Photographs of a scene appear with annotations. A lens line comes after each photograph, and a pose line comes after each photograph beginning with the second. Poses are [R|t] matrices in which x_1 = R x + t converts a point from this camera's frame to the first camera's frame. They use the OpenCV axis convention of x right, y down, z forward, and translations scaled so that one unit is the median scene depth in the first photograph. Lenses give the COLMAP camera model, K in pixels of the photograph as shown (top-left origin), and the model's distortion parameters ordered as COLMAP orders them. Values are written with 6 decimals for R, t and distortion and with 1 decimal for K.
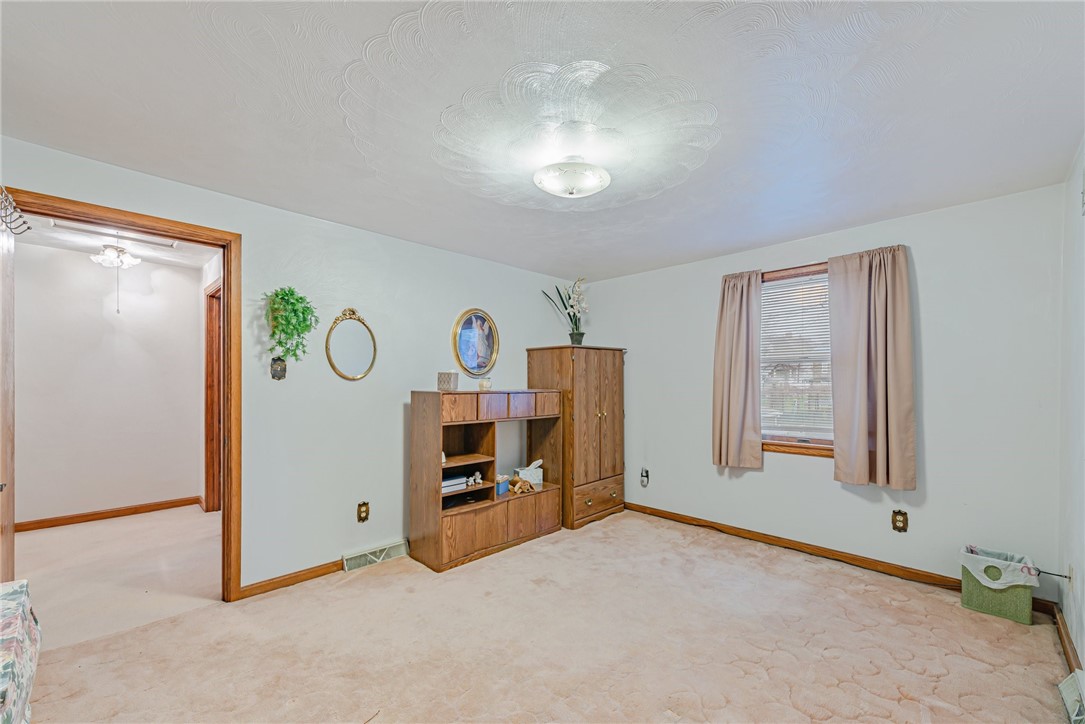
lens RADIAL K [[432.0, 0, 542.6], [0, 432.0, 374.3], [0, 0, 1]] dist [0.000821, 0.000054]
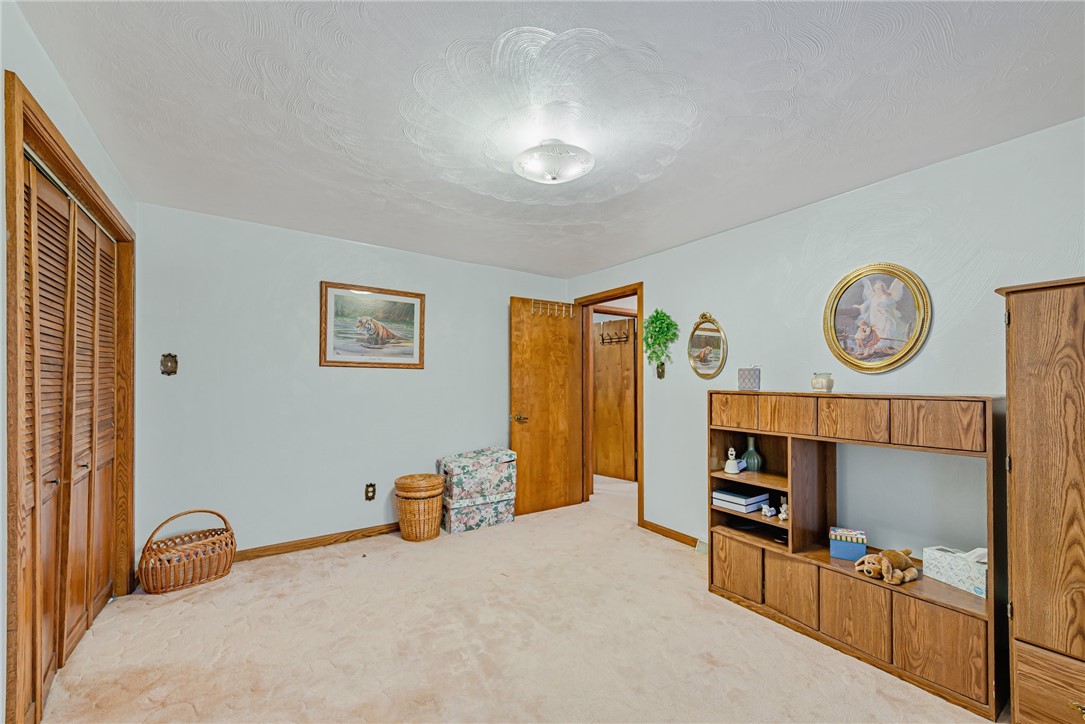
lens RADIAL K [[432.0, 0, 542.6], [0, 432.0, 374.3], [0, 0, 1]] dist [0.000821, 0.000054]
pose [[-0.190492, -0.023123, -0.981416, 0.714785], [0.012225, 0.999589, -0.025924, 0.025481], [0.981613, -0.016936, -0.190131, 0.826277]]
